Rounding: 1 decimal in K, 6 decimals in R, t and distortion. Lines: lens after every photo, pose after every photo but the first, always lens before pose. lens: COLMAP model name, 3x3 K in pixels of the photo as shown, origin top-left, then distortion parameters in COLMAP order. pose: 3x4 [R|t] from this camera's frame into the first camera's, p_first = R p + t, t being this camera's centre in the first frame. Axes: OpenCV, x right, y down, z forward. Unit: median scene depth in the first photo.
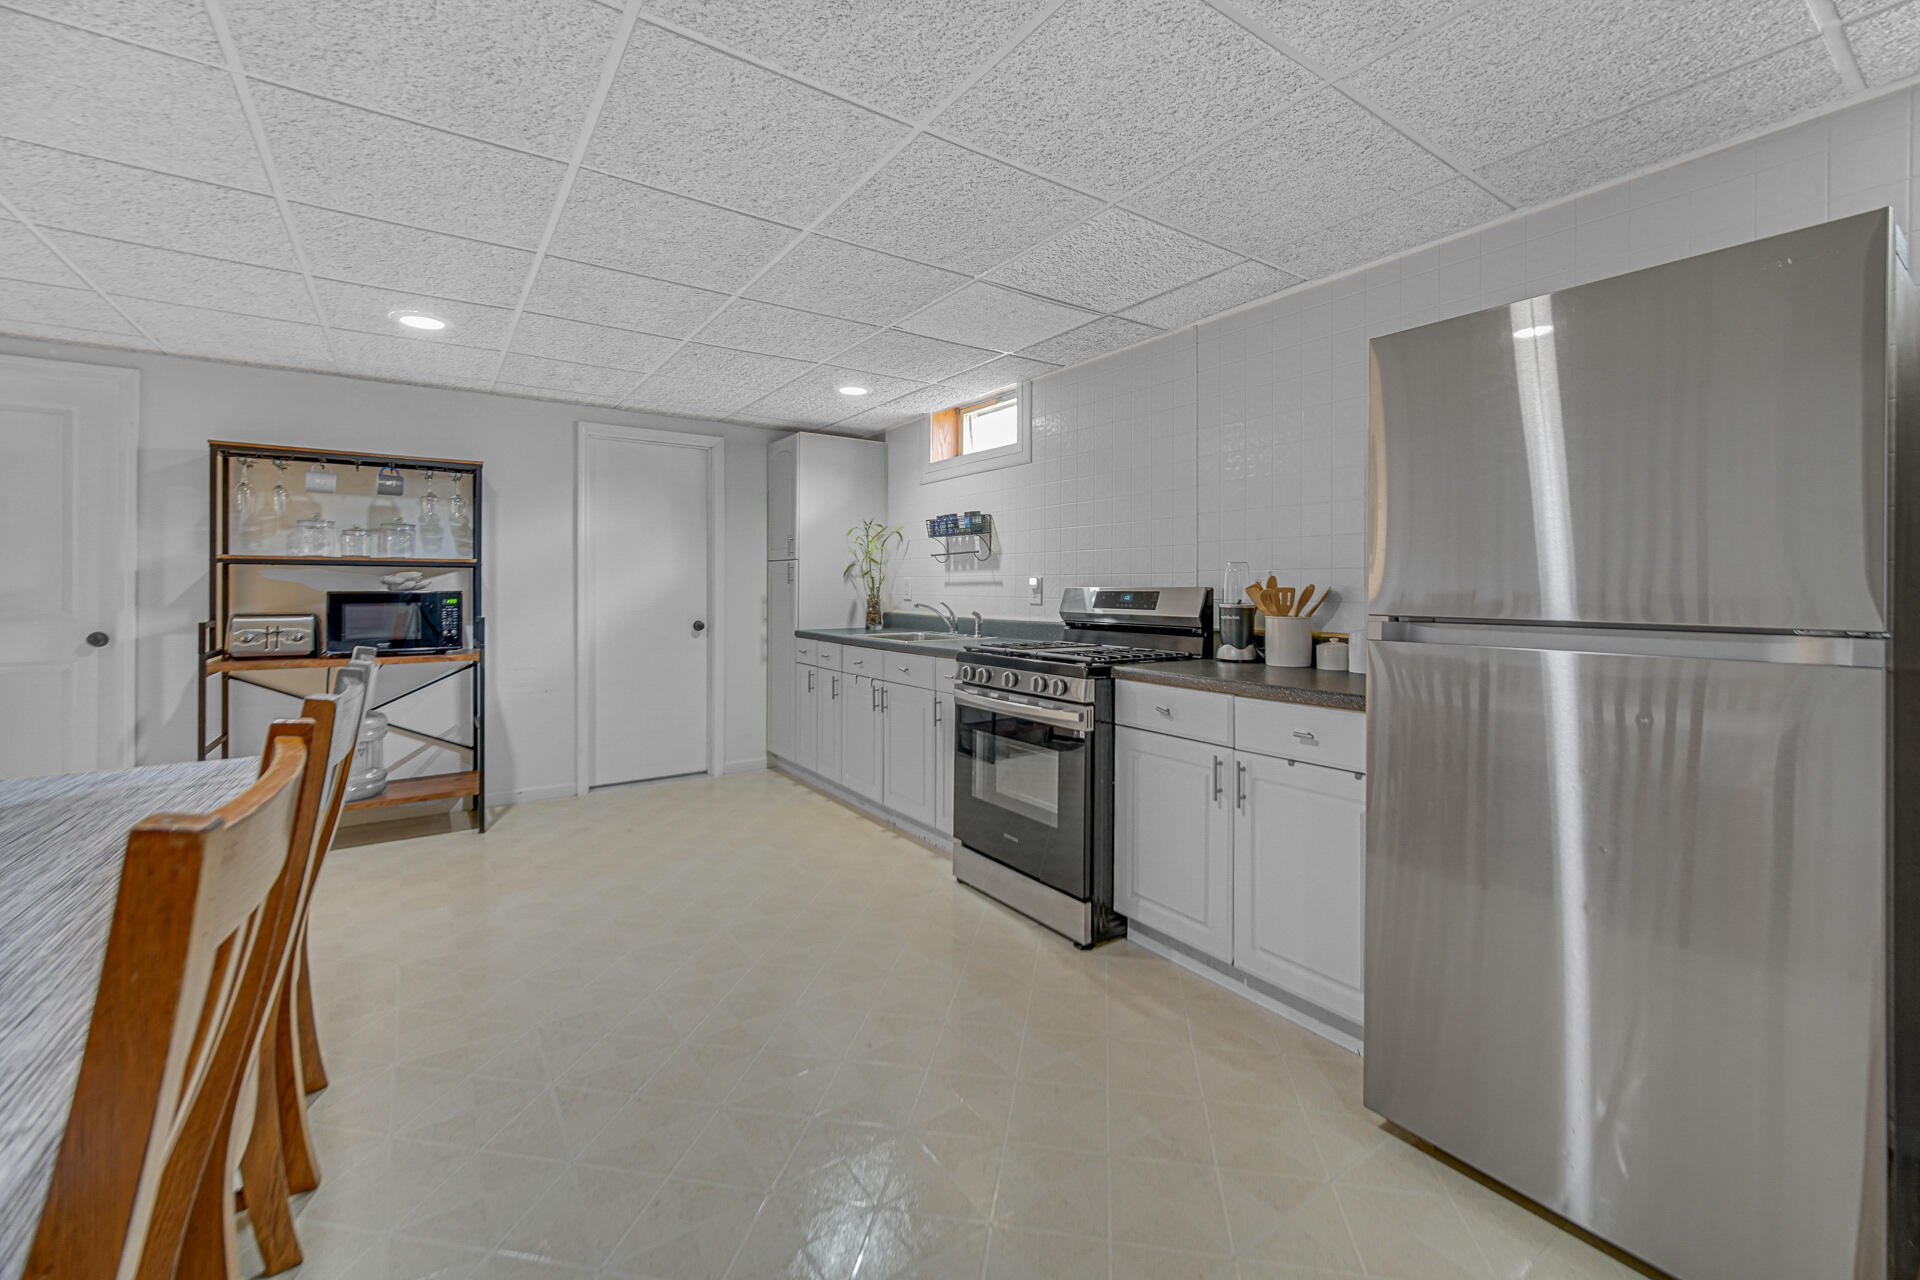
lens RADIAL K [[780.5, 0, 960.7], [0, 780.5, 588.0], [0, 0, 1]] dist [-0.002129, -0.000384]
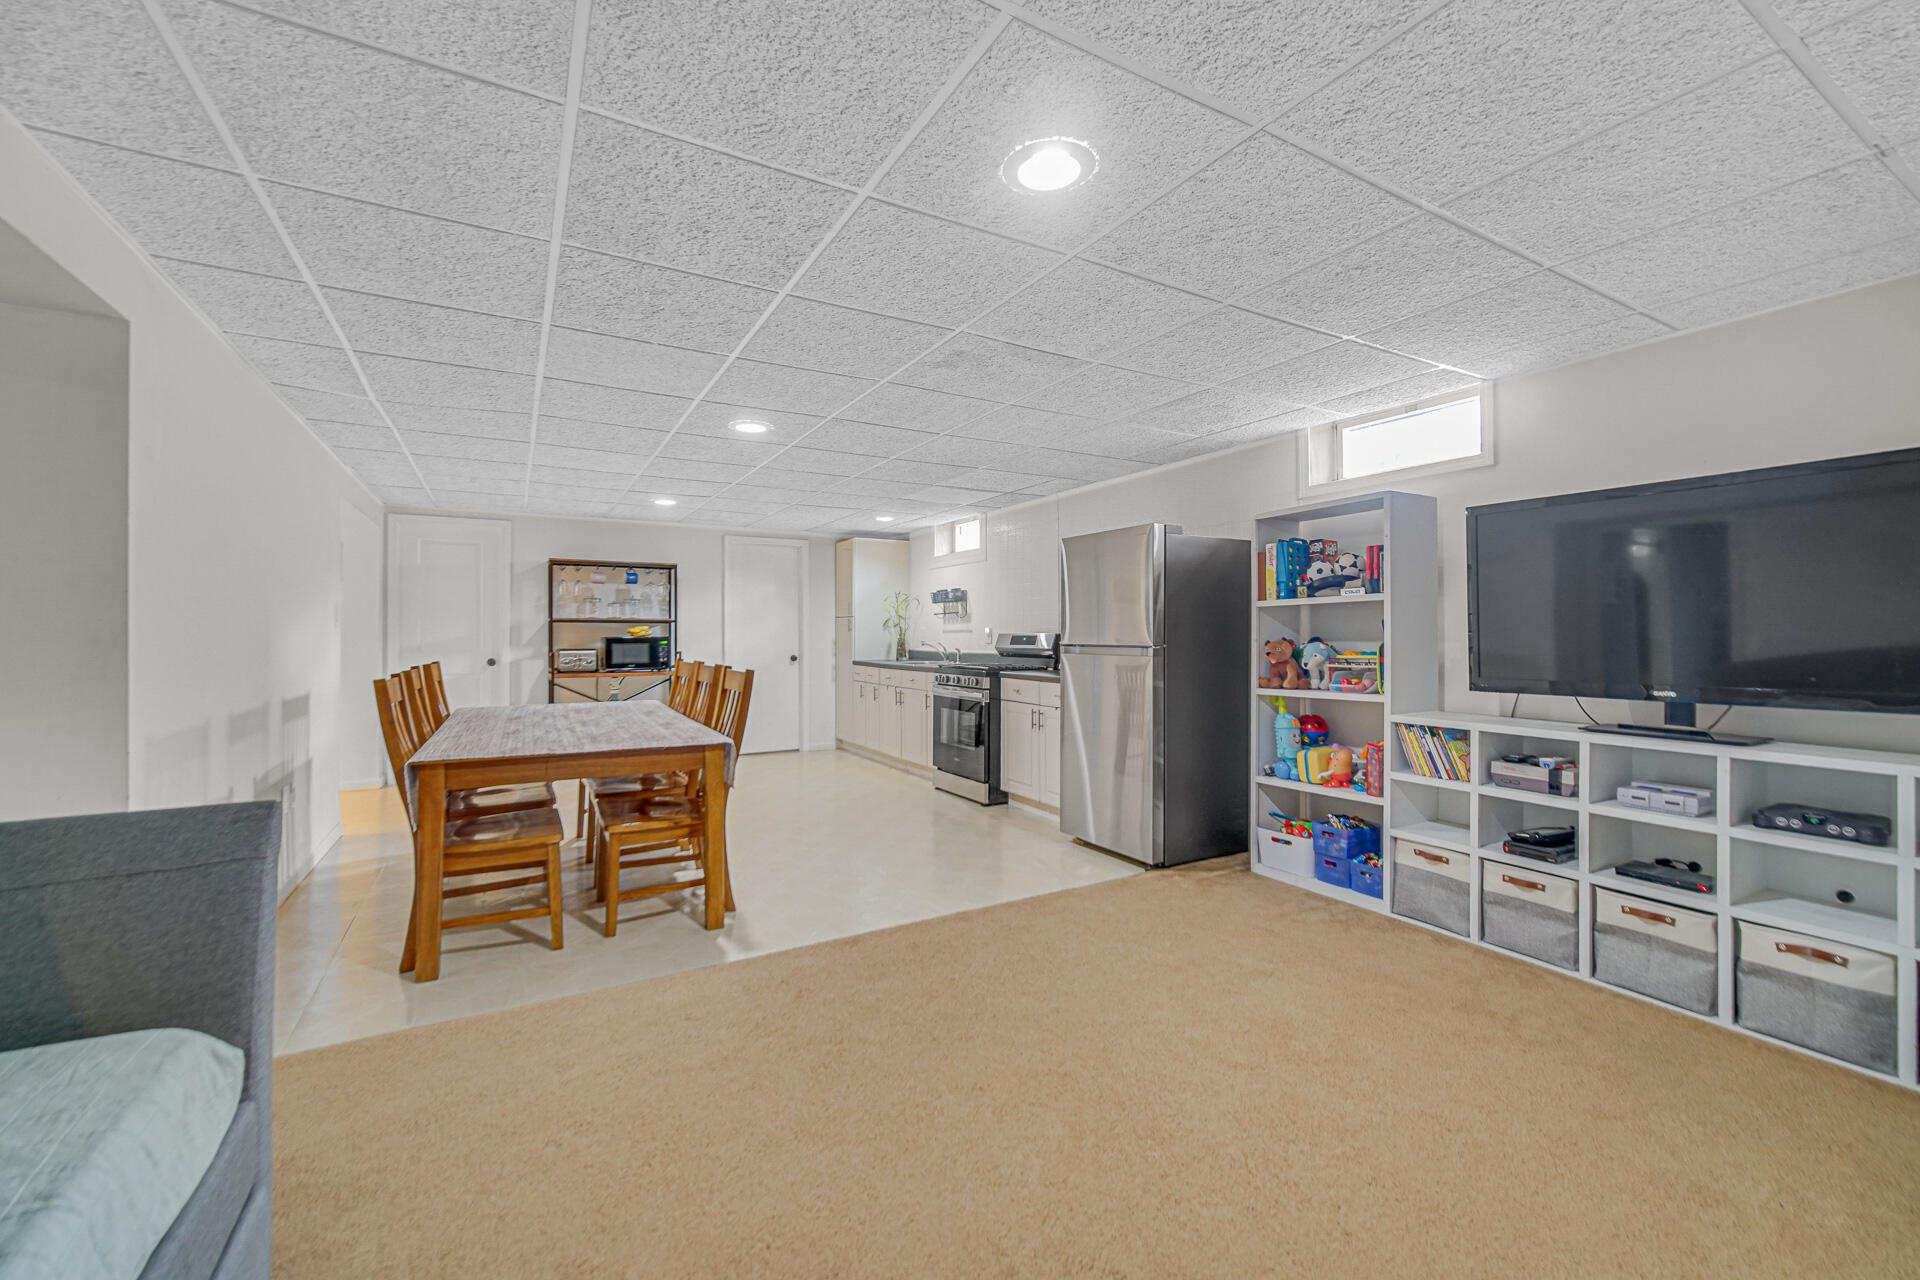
lens RADIAL K [[774.7, 0, 960.0], [0, 774.7, 640.0], [0, 0, 1]] dist [-0.000252, -0.000007]
pose [[0.996534, -0.002058, -0.083160, 0.171692], [0.002721, 0.999965, 0.007859, -0.000493], [0.083141, -0.008058, 0.996505, -0.697782]]
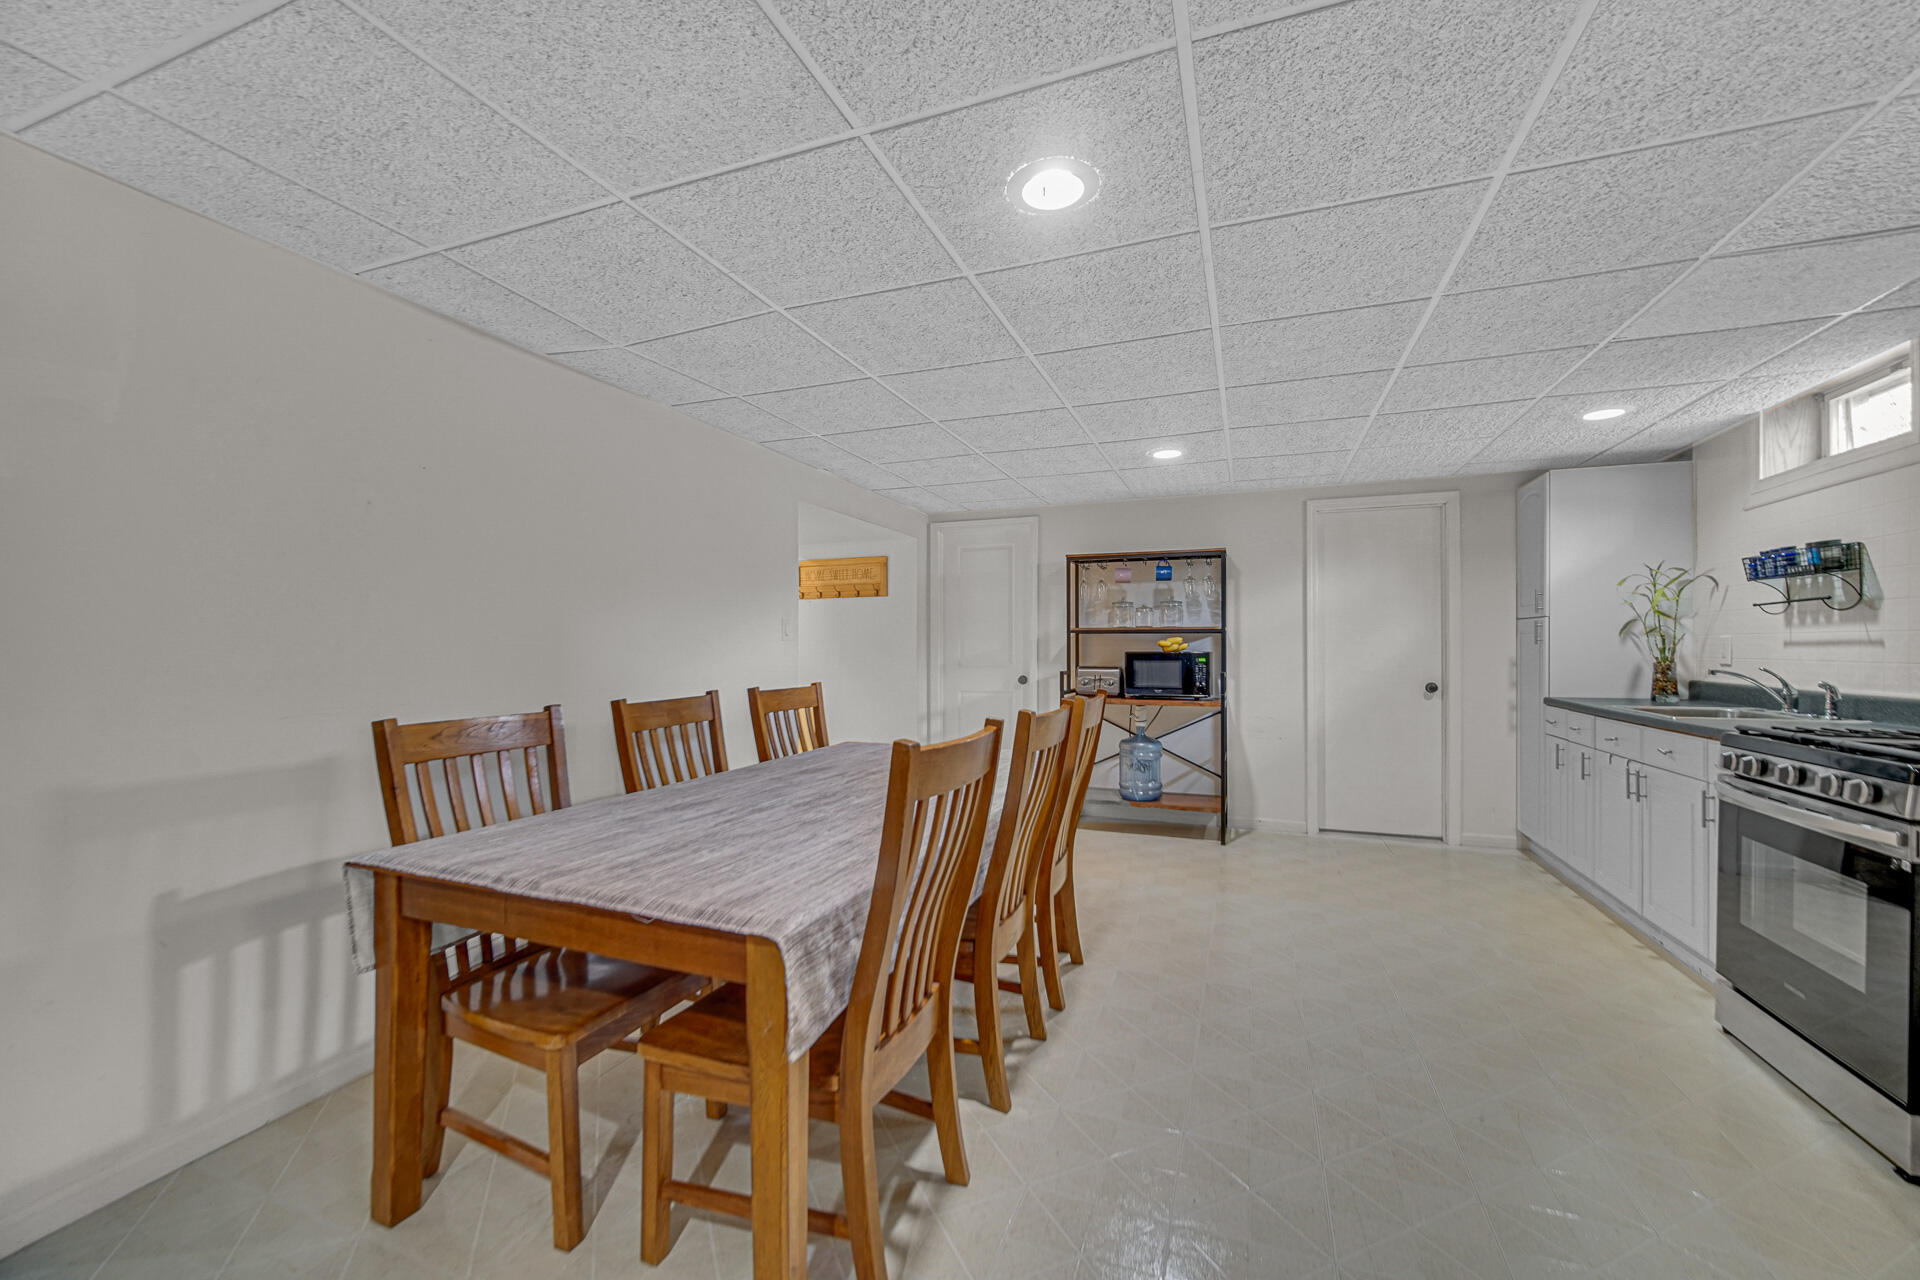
lens RADIAL K [[765.9, 0, 958.6], [0, 765.9, 651.4], [0, 0, 1]] dist [0.000907, 0.000344]
pose [[0.562091, 0.002503, -0.827072, 0.158178], [0.001493, 0.999991, 0.004041, -0.002190], [0.827074, -0.003507, 0.562082, -0.039489]]
